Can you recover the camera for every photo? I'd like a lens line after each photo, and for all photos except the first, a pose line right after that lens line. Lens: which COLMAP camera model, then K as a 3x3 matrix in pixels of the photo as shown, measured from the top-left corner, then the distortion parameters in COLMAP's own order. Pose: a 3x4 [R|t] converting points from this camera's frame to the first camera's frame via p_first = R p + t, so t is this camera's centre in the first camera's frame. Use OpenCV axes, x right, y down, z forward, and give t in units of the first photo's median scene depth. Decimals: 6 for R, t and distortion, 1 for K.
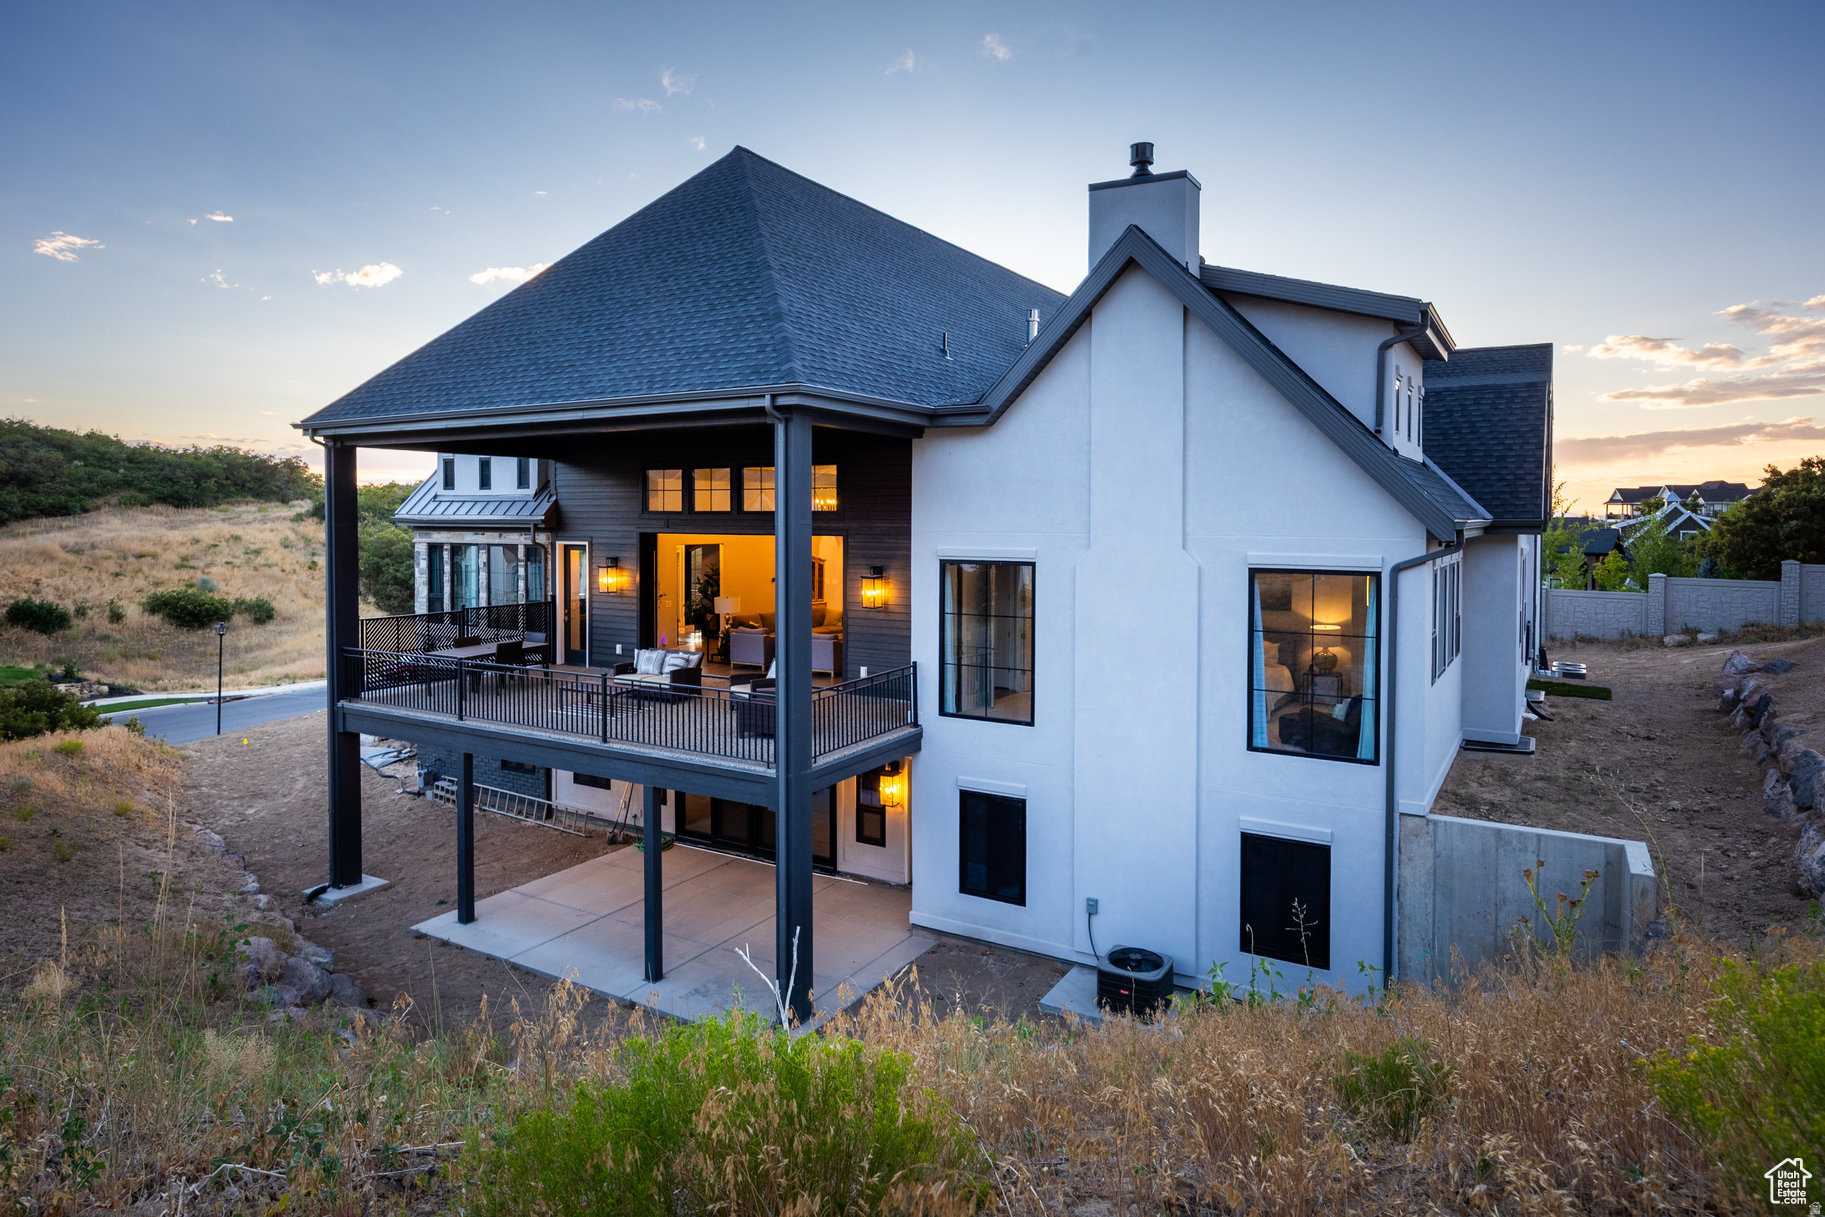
lens RADIAL K [[1048.4, 0, 892.6], [0, 1048.4, 544.6], [0, 0, 1]] dist [-0.002621, 0.000433]
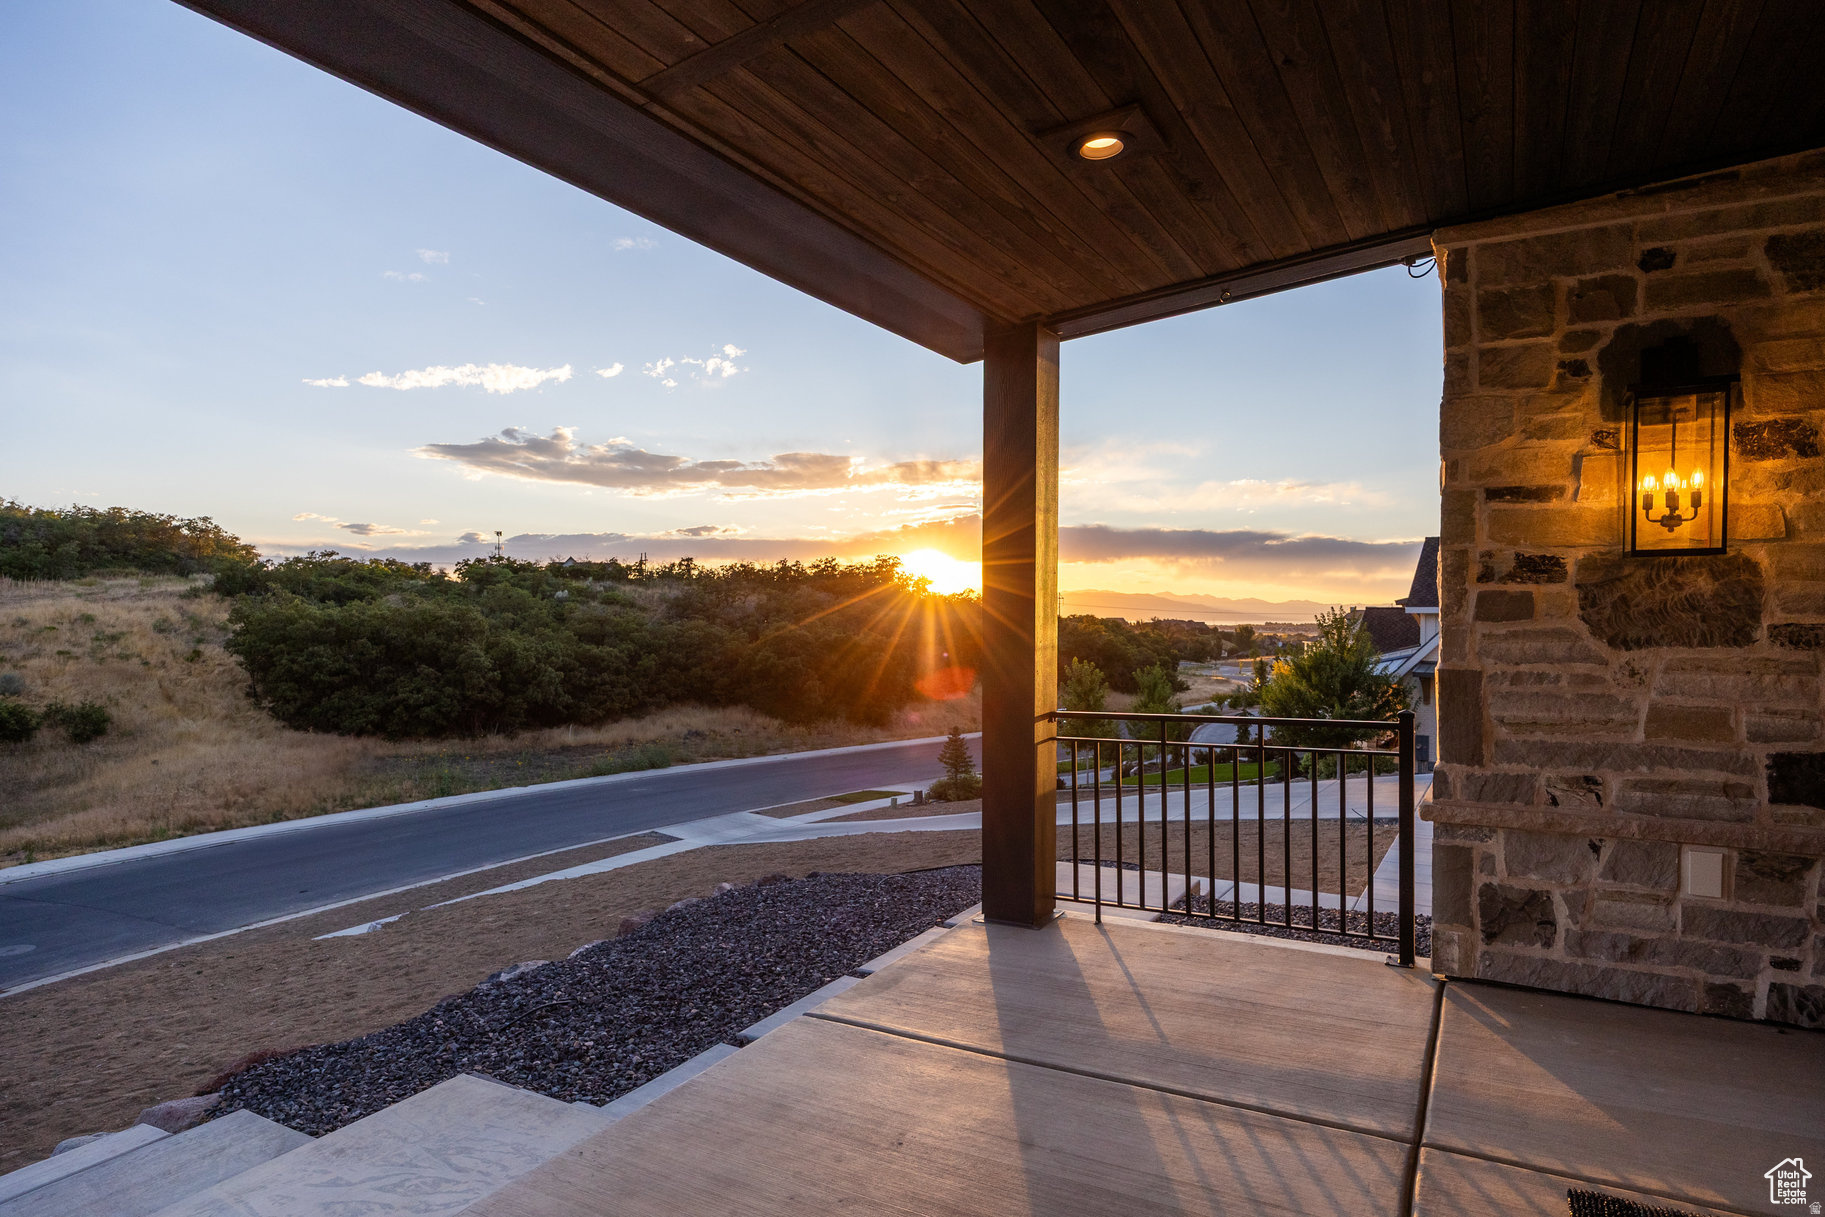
lens RADIAL K [[1048.4, 0, 913.0], [0, 1048.4, 613.1], [0, 0, 1]] dist [-0.002621, 0.000433]
pose [[0.999841, -0.007132, 0.016353, -0.219110], [0.007507, 0.999707, -0.023018, 0.032531], [-0.016184, 0.023138, 0.999601, 0.836611]]
